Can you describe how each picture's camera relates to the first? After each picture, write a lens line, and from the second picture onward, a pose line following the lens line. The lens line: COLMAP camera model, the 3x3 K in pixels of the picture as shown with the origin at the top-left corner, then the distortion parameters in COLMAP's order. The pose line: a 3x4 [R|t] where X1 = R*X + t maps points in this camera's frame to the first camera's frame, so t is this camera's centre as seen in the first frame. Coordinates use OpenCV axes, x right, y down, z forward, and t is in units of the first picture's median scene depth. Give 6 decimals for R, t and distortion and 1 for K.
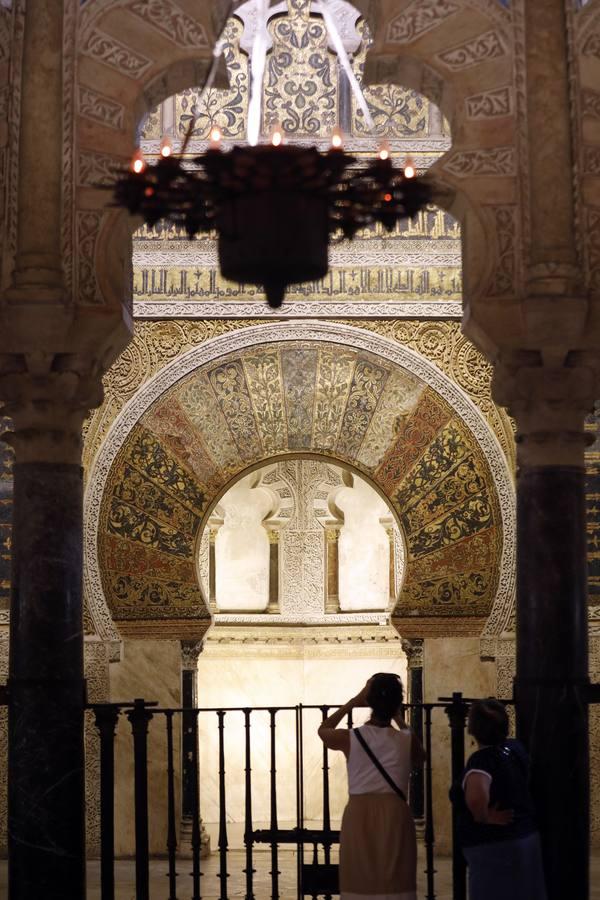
lens RADIAL K [[1852.7, 0, 300.0], [0, 1852.7, 450.0], [0, 0, 1]] dist [-0.403840, 0.182393]
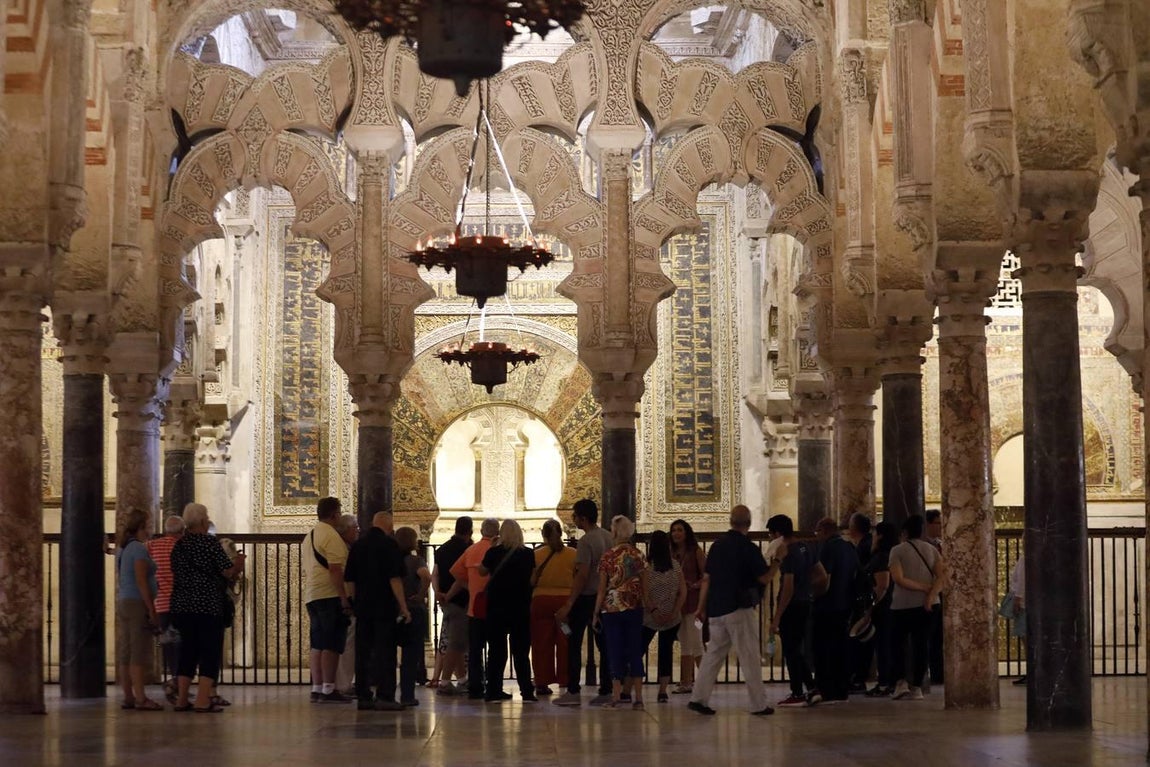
lens RADIAL K [[2367.3, 0, 575.0], [0, 2367.3, 383.5], [0, 0, 1]] dist [-0.403840, 0.182393]
pose [[0.999448, 0.000813, 0.033214, -0.000627], [-0.001545, 0.999756, 0.022020, -0.058155], [-0.033188, -0.022059, 0.999206, -0.967467]]
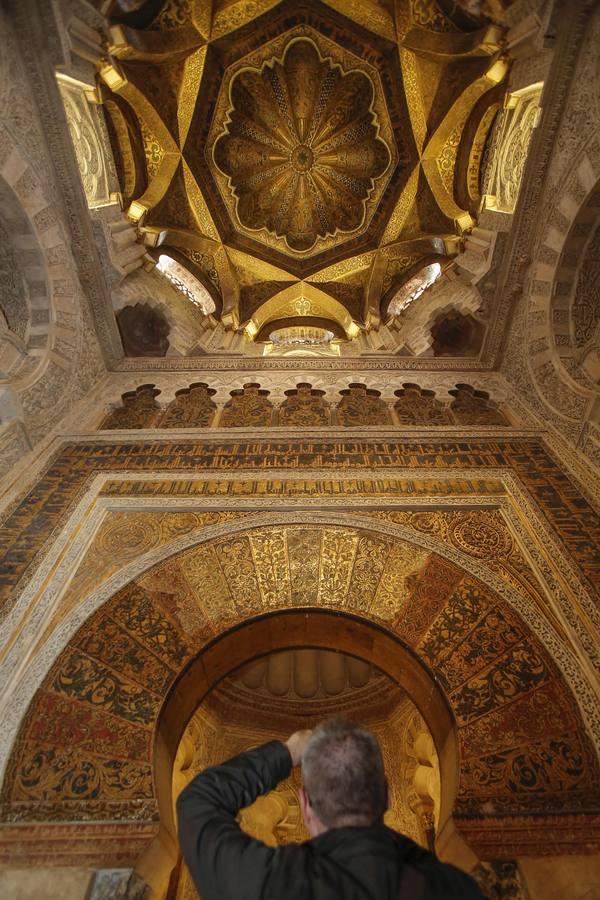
lens RADIAL K [[449.5, 0, 313.1], [0, 449.5, 492.9], [0, 0, 1]] dist [-0.077833, 0.031745]
pose [[0.999813, 0.002214, 0.019207, -0.000323], [0.012519, 0.682896, -0.730408, 0.120488], [-0.014734, 0.730512, 0.682741, 0.814642]]
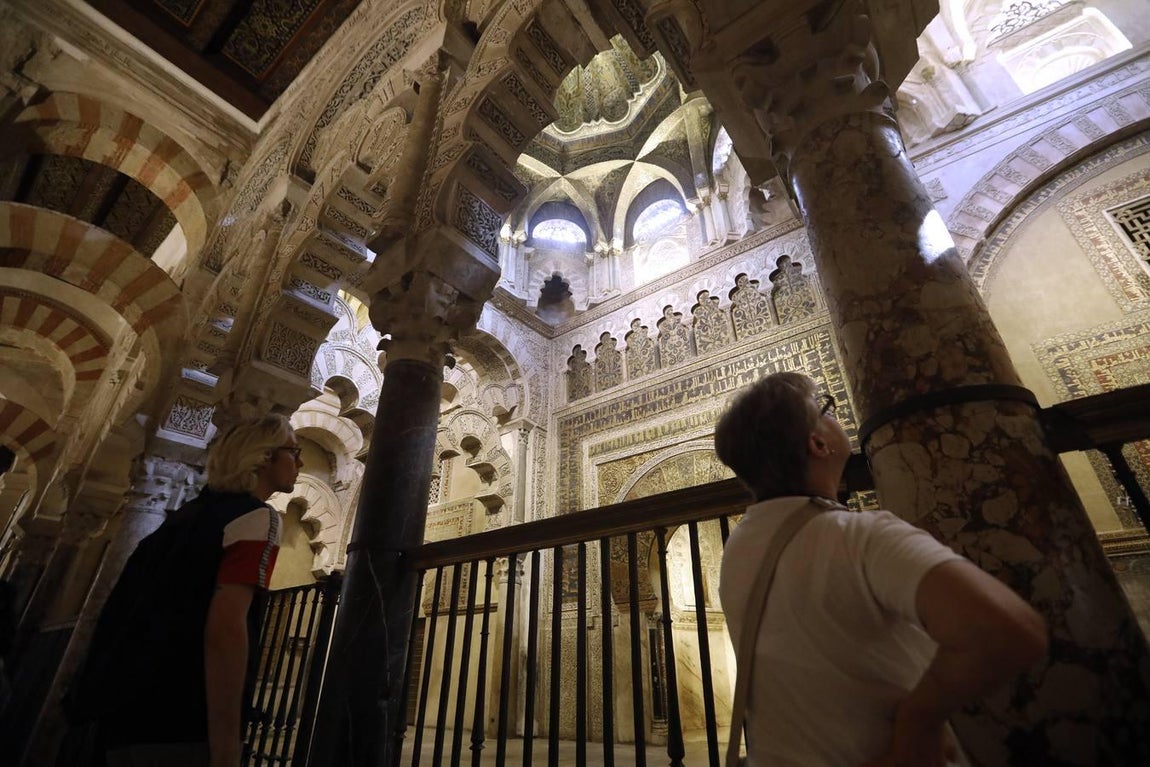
lens RADIAL K [[528.8, 0, 575.0], [0, 528.8, 383.5], [0, 0, 1]] dist [-0.057629, 0.018185]
pose [[0.795915, -0.295347, -0.528478, 0.237946], [0.073299, 0.913518, -0.400139, 0.097047], [0.600954, 0.279740, 0.748732, 0.468803]]
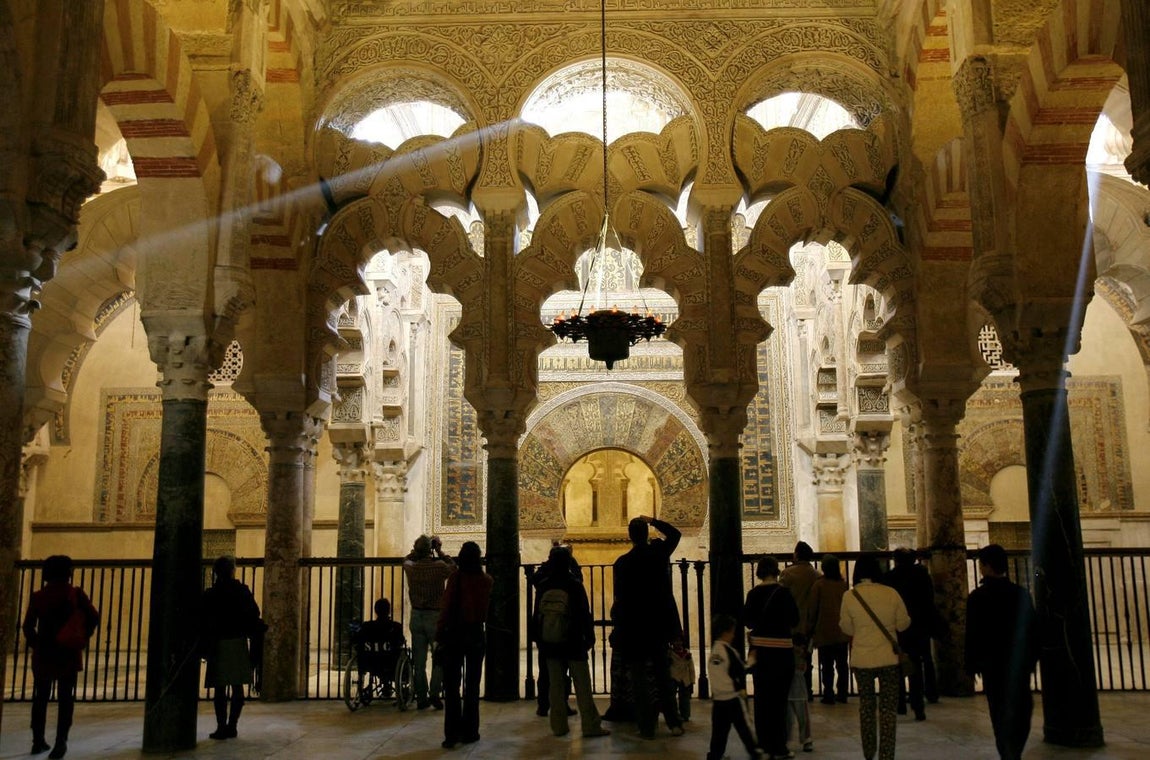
lens RADIAL K [[1075.7, 0, 575.0], [0, 1075.7, 380.0], [0, 0, 1]] dist [-0.078843, 0.011628]
pose [[0.999674, -0.010315, -0.023336, -0.008999], [0.009117, 0.998664, -0.050869, -0.012303], [0.023830, 0.050640, 0.998433, -0.196936]]
